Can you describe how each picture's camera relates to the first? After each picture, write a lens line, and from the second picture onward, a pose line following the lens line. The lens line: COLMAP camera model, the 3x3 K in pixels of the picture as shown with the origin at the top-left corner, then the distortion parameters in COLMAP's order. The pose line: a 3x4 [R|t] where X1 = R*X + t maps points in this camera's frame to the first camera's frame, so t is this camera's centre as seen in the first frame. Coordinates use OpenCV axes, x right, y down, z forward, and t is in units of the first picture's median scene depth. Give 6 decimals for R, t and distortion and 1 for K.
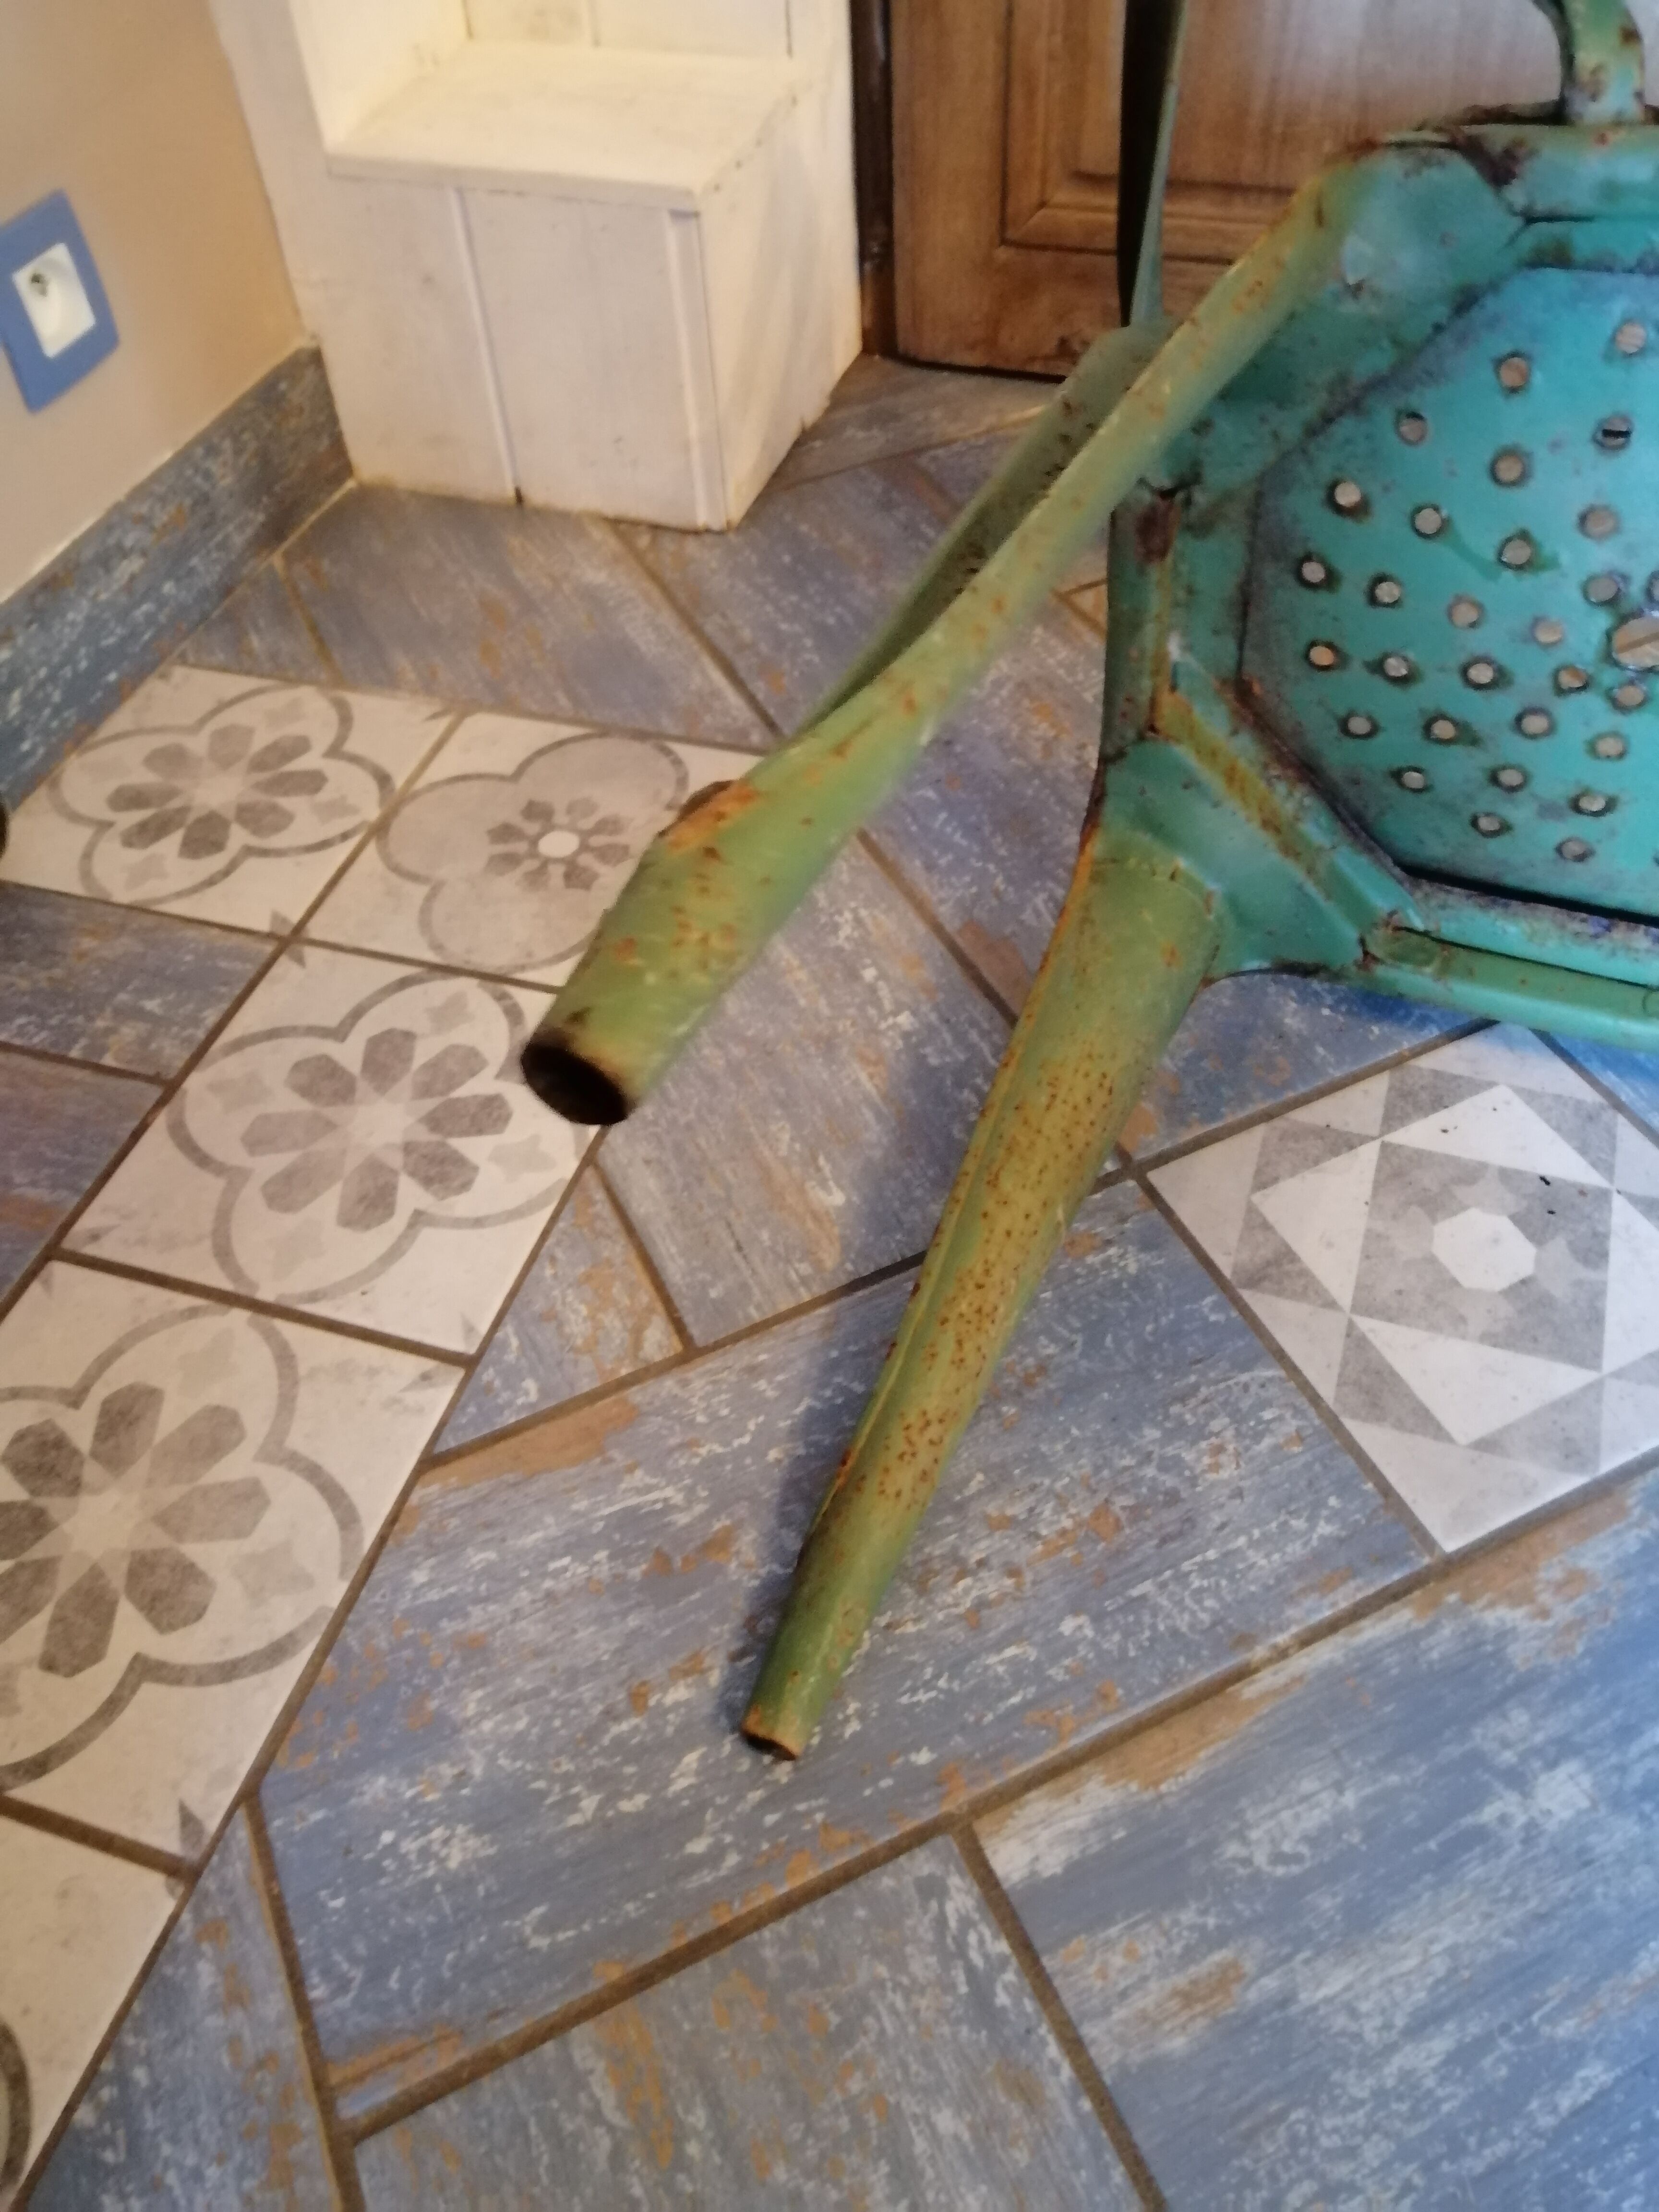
lens RADIAL K [[1721.3, 0, 829.5], [0, 1721.3, 1106.0], [0, 0, 1]] dist [-0.030788, 0.051766]
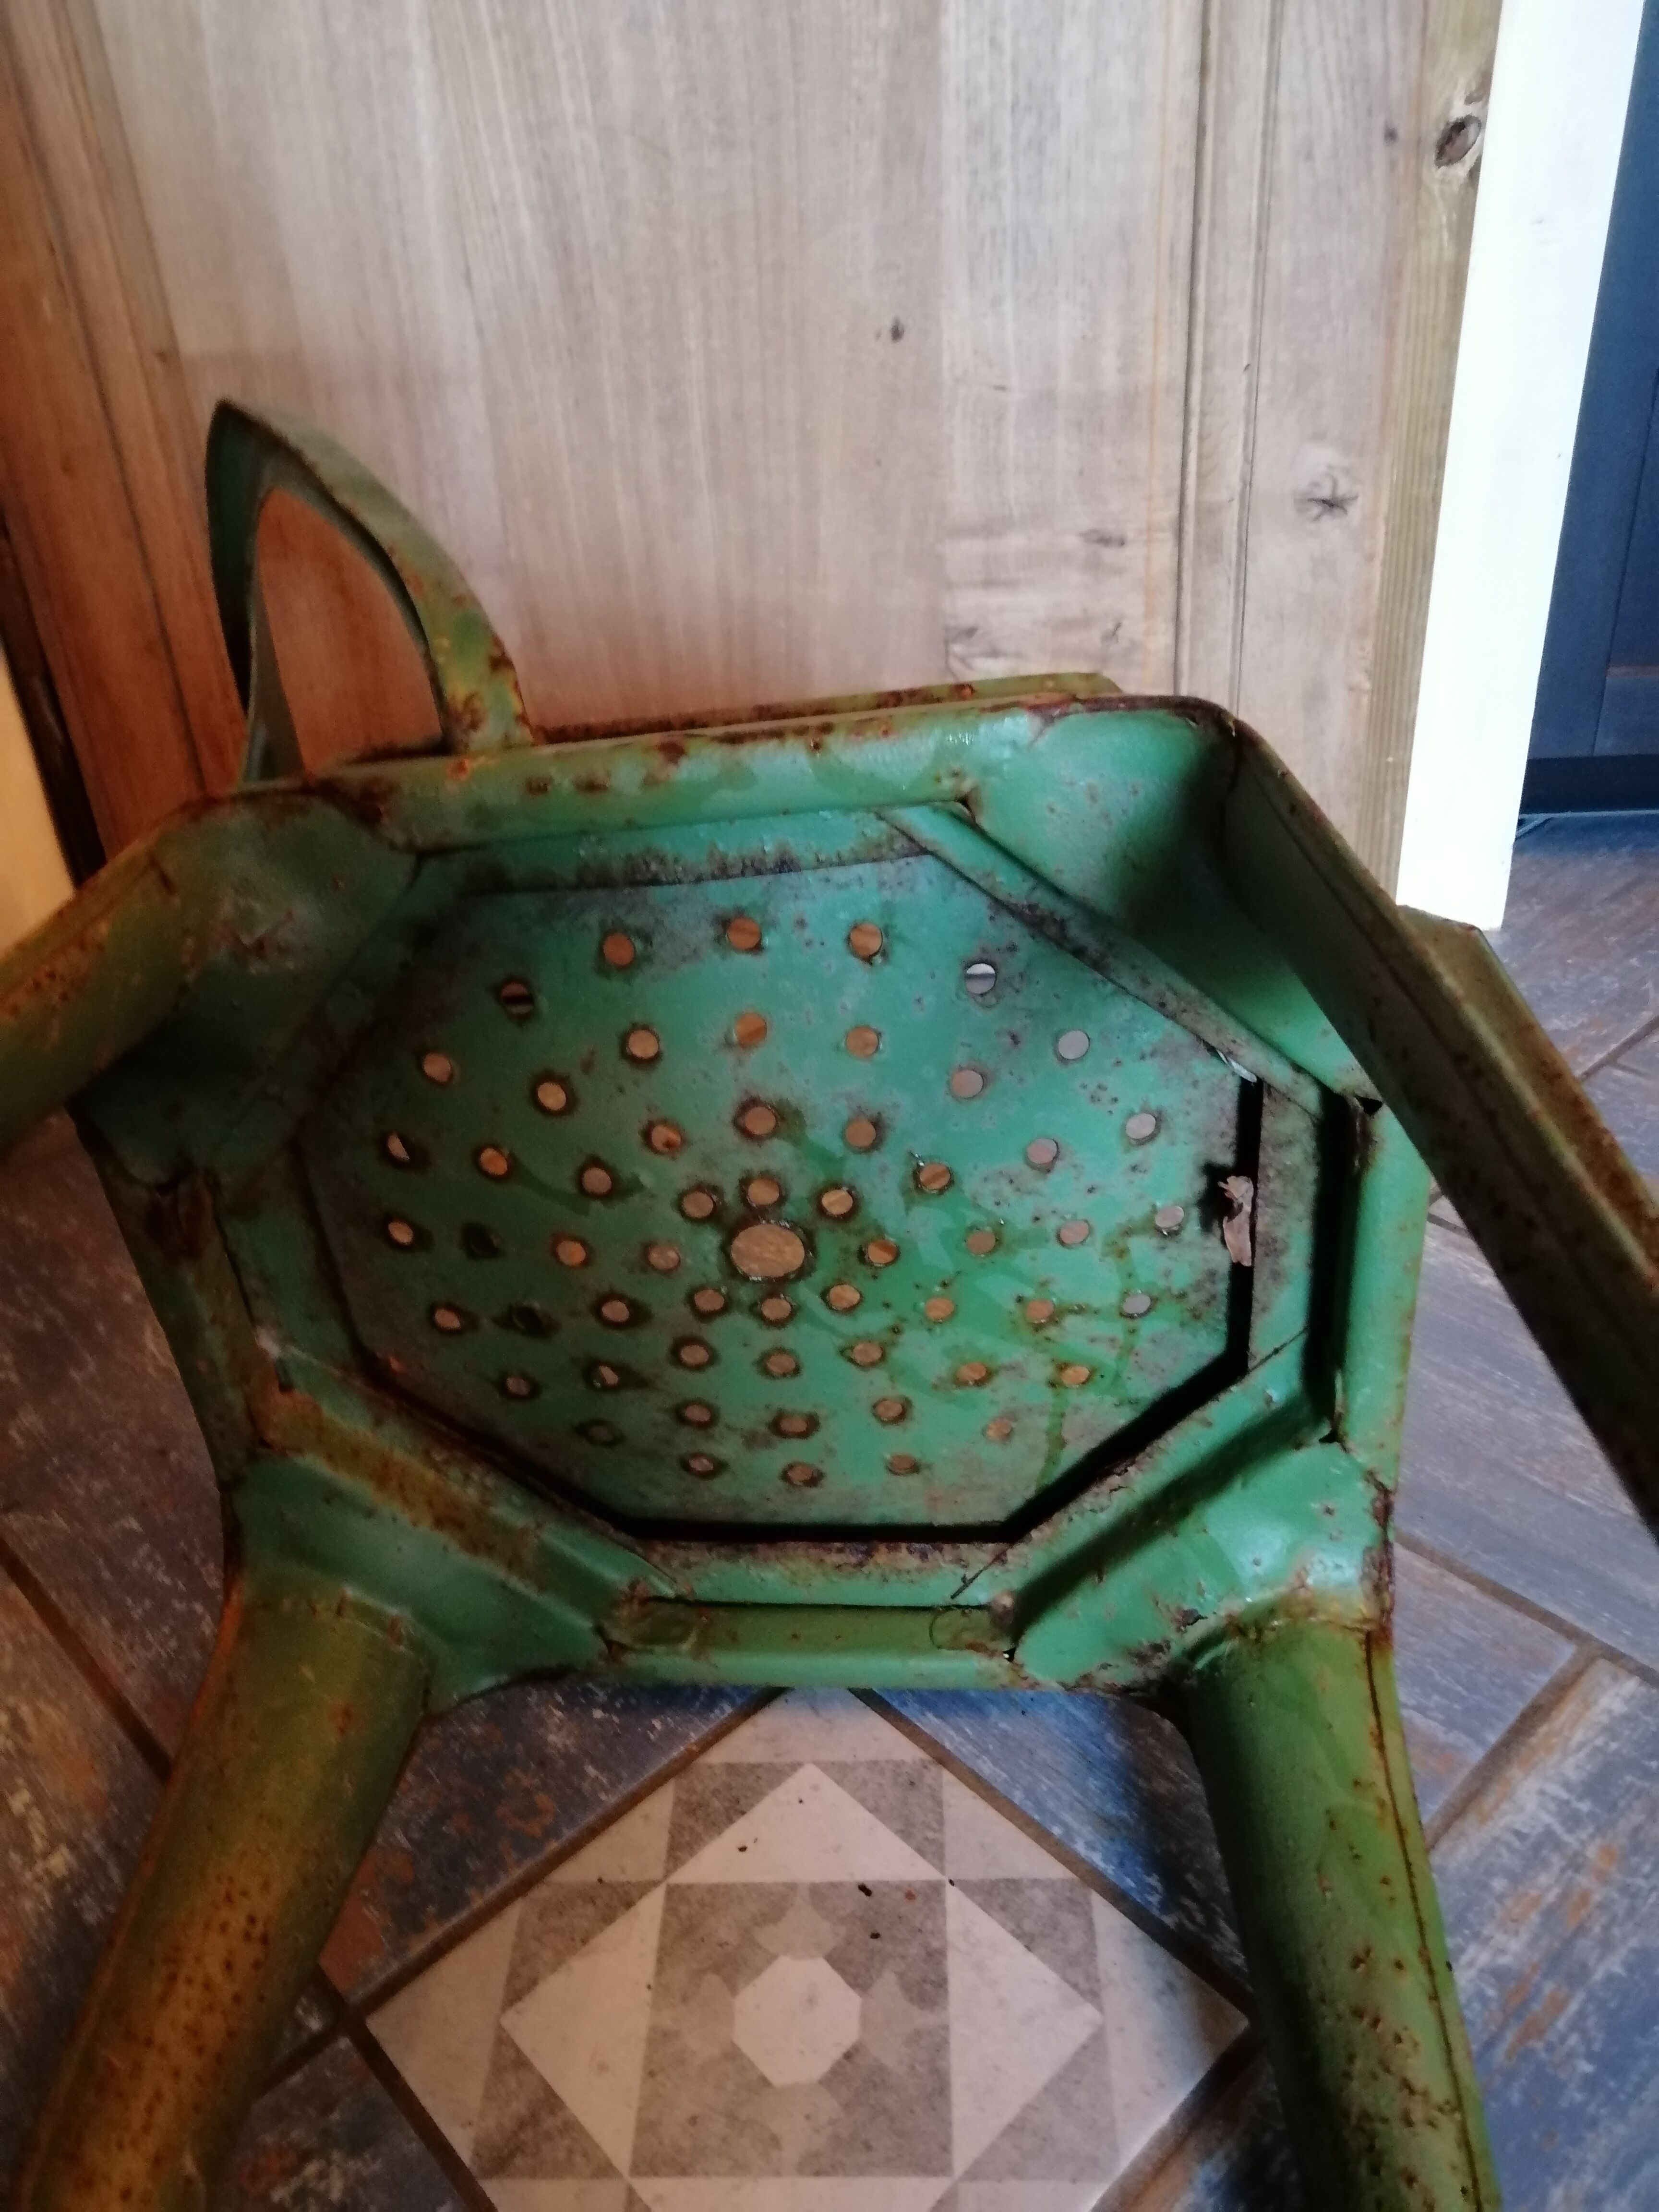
lens RADIAL K [[1721.3, 0, 829.5], [0, 1721.3, 1106.0], [0, 0, 1]] dist [-0.030788, 0.051766]
pose [[0.954085, -0.164621, 0.250242, 0.257389], [0.234028, 0.931118, -0.279732, -0.075879], [-0.186955, 0.325452, 0.926892, 0.141310]]
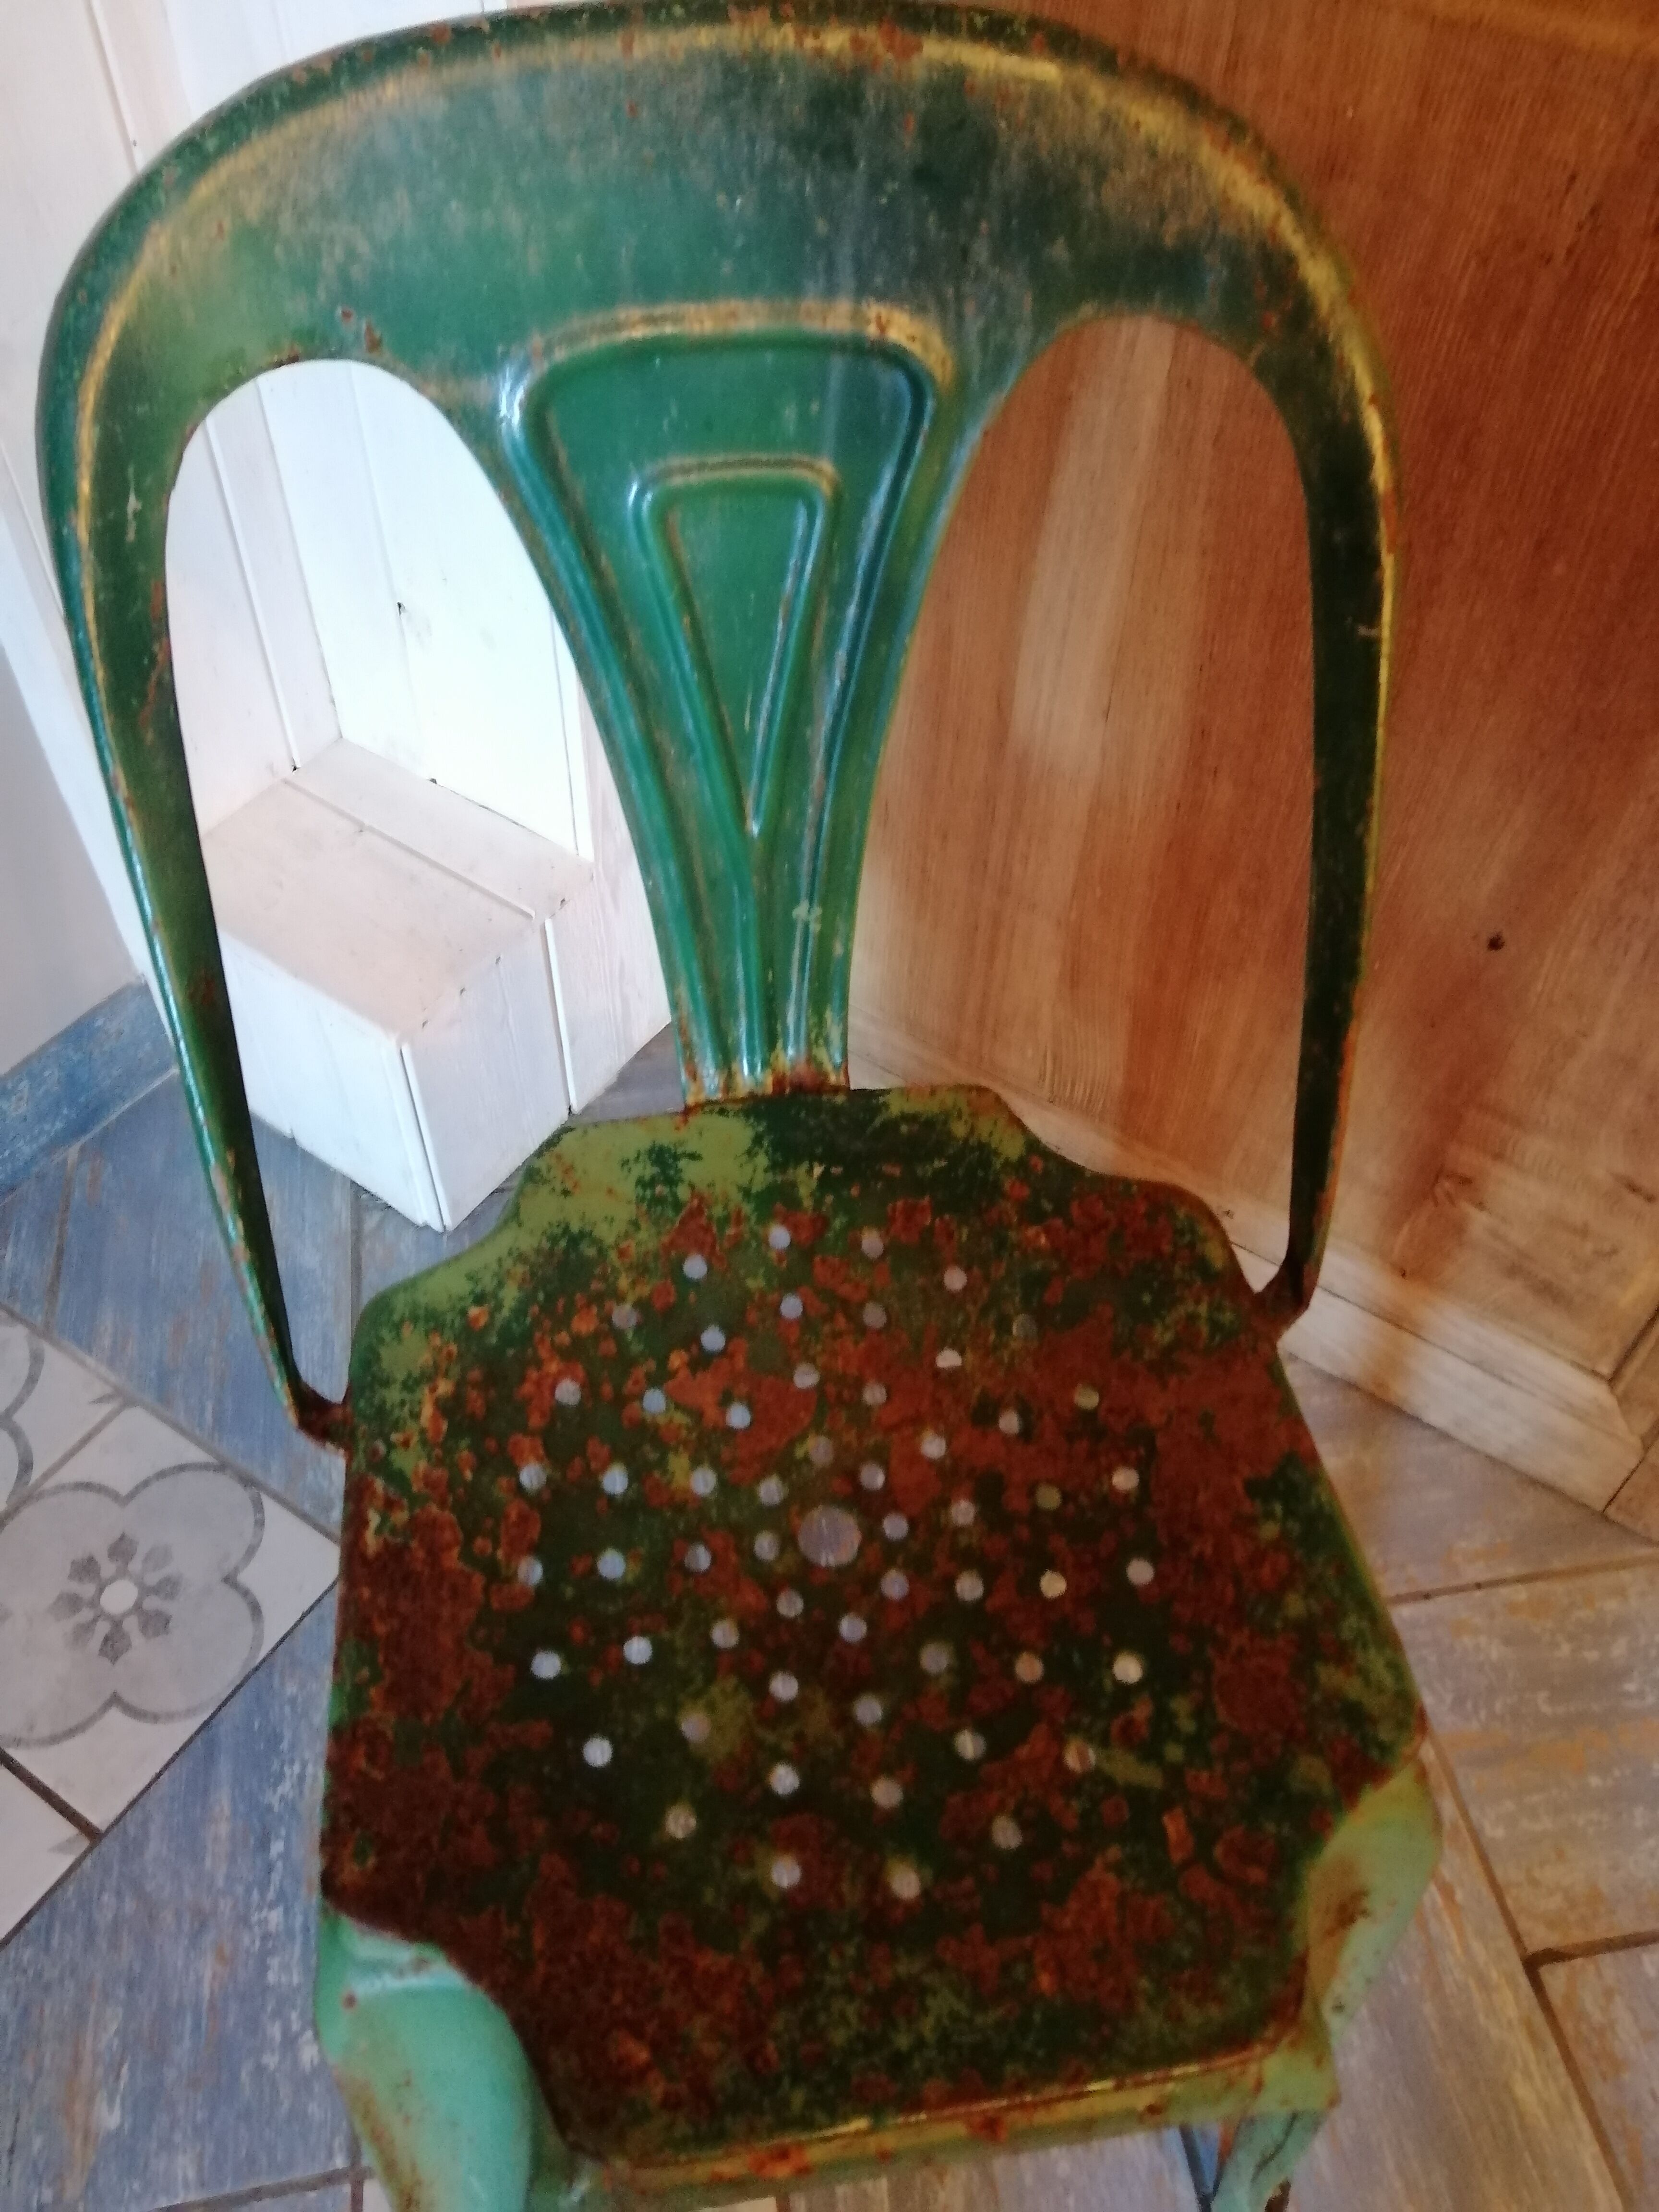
lens RADIAL K [[1721.3, 0, 829.5], [0, 1721.3, 1106.0], [0, 0, 1]] dist [-0.030788, 0.051766]
pose [[0.961263, 0.248897, -0.118423, 0.446872], [-0.246563, 0.968523, 0.034198, -0.786409], [0.123207, -0.003675, 0.992374, -0.113015]]
